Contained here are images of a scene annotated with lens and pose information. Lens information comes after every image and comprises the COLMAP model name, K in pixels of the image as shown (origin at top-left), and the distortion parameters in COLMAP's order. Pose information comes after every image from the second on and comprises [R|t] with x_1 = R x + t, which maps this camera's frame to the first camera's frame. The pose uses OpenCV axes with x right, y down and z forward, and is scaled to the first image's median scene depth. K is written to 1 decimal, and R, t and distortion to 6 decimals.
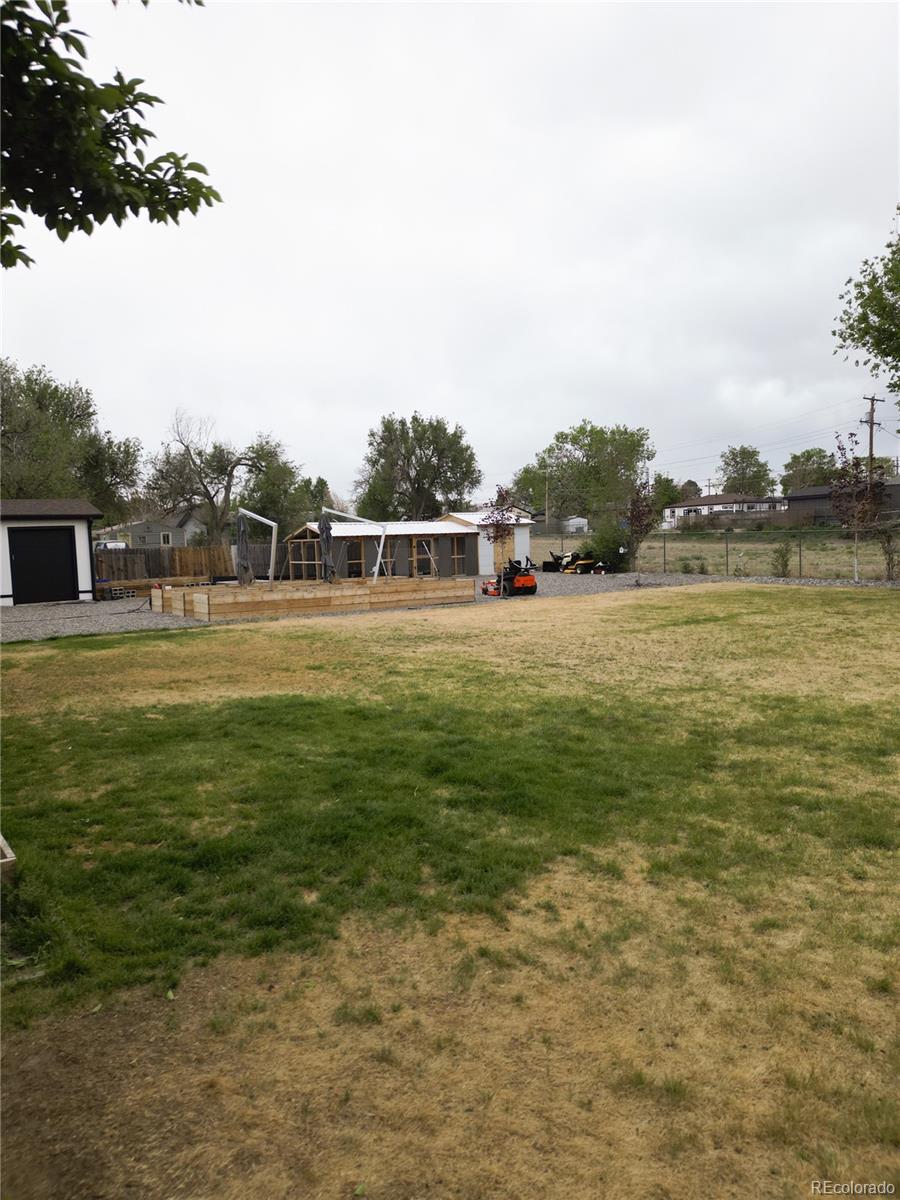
lens RADIAL K [[831.2, 0, 450.0], [0, 831.2, 600.0], [0, 0, 1]] dist [0.101374, -0.120539]
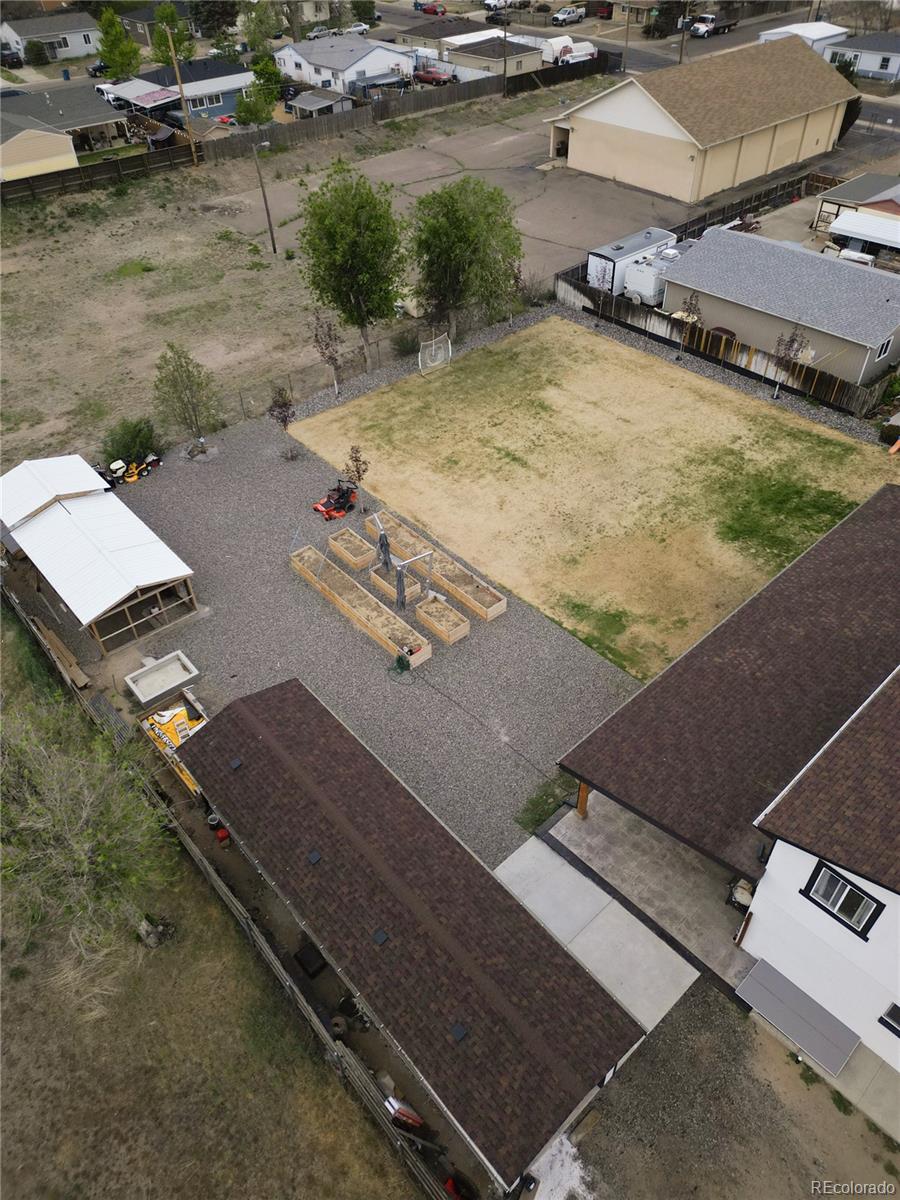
lens RADIAL K [[831.2, 0, 450.0], [0, 831.2, 600.0], [0, 0, 1]] dist [0.101374, -0.120539]
pose [[-0.105121, -0.640242, 0.760947, -1.100008], [0.095262, 0.755184, 0.648554, -0.773851], [-0.989886, 0.140666, -0.018395, 0.838649]]
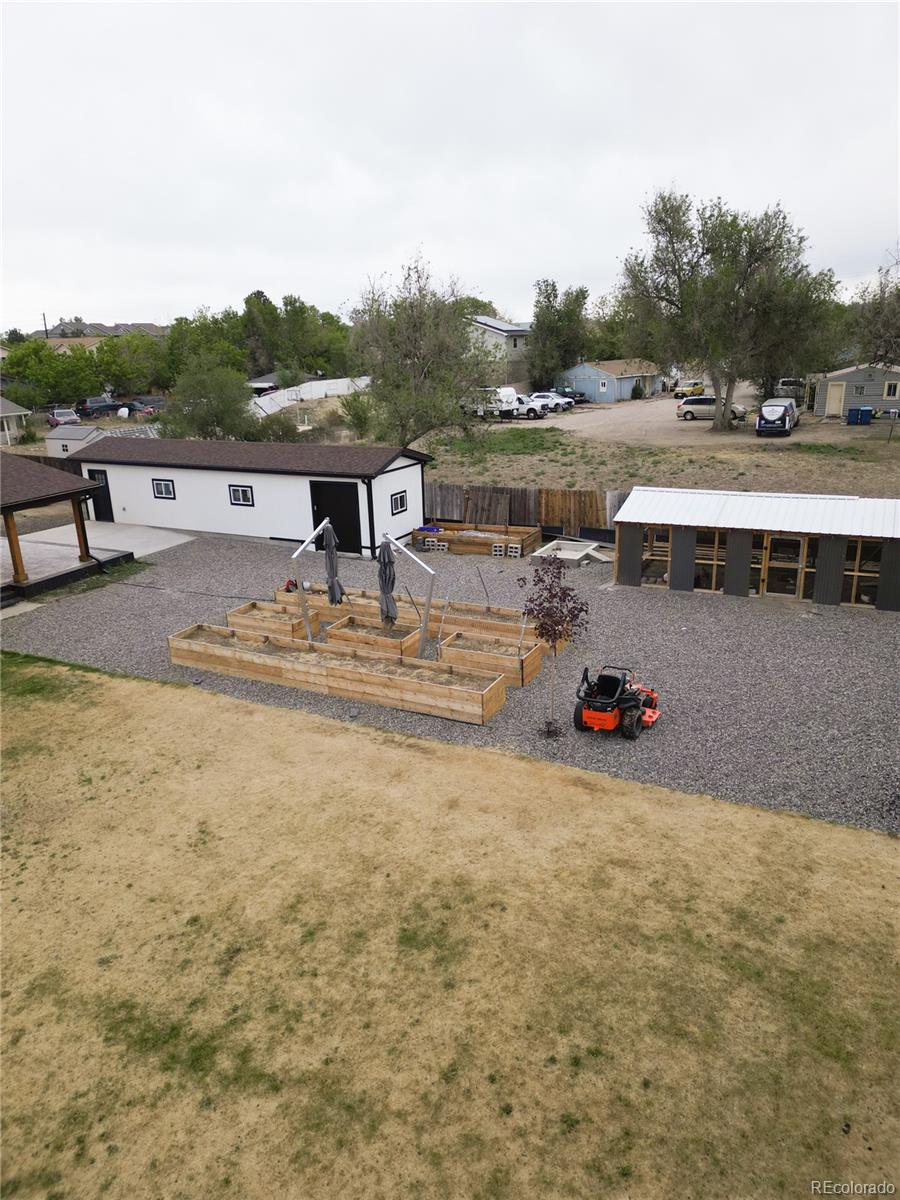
lens RADIAL K [[831.2, 0, 450.0], [0, 831.2, 600.0], [0, 0, 1]] dist [0.101374, -0.120539]
pose [[0.476890, 0.276546, -0.834325, 0.476007], [-0.046492, 0.955823, 0.290244, -0.248451], [0.877732, -0.099625, 0.468680, 0.618969]]
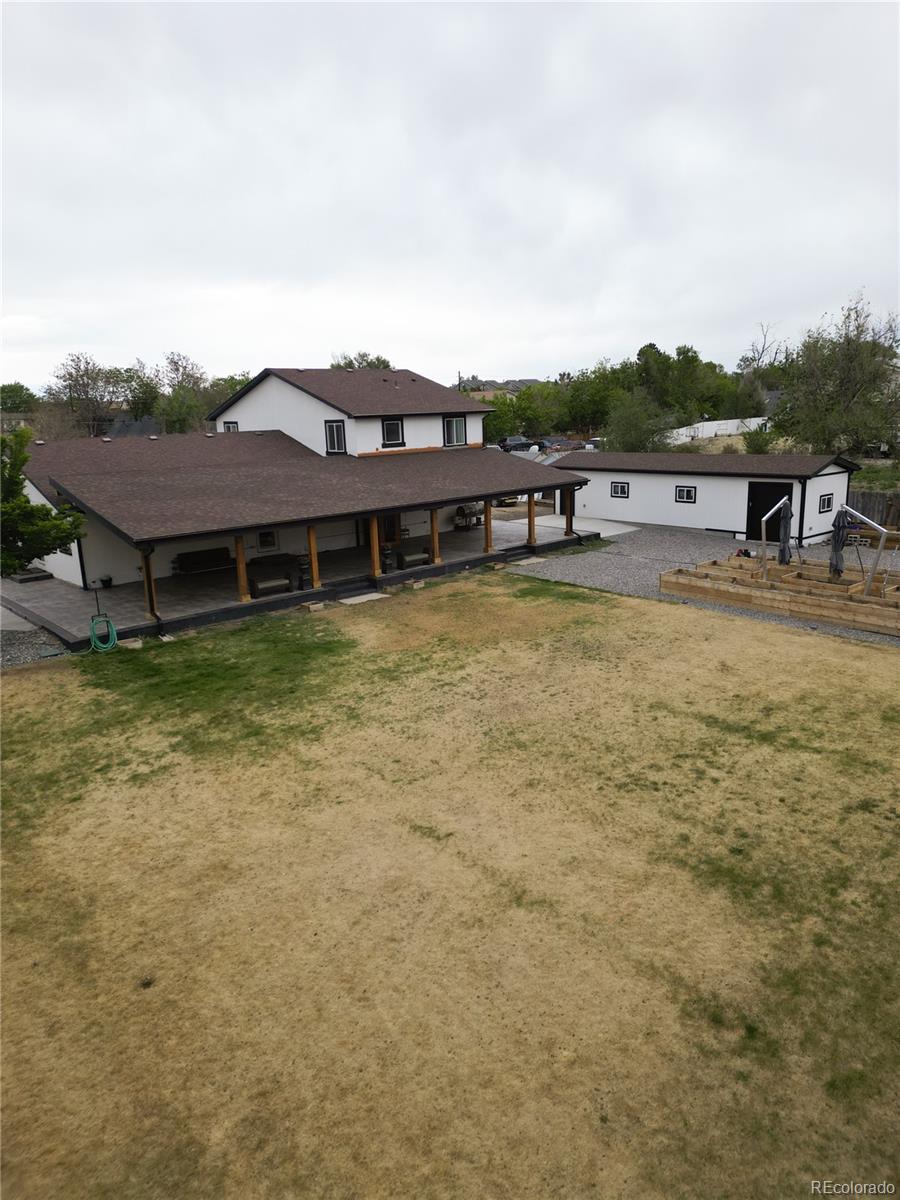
lens RADIAL K [[831.2, 0, 450.0], [0, 831.2, 600.0], [0, 0, 1]] dist [0.101374, -0.120539]
pose [[0.089674, 0.252554, -0.963419, 0.720783], [-0.038953, 0.967465, 0.249989, -0.210019], [0.995209, 0.015111, 0.096594, 0.397064]]
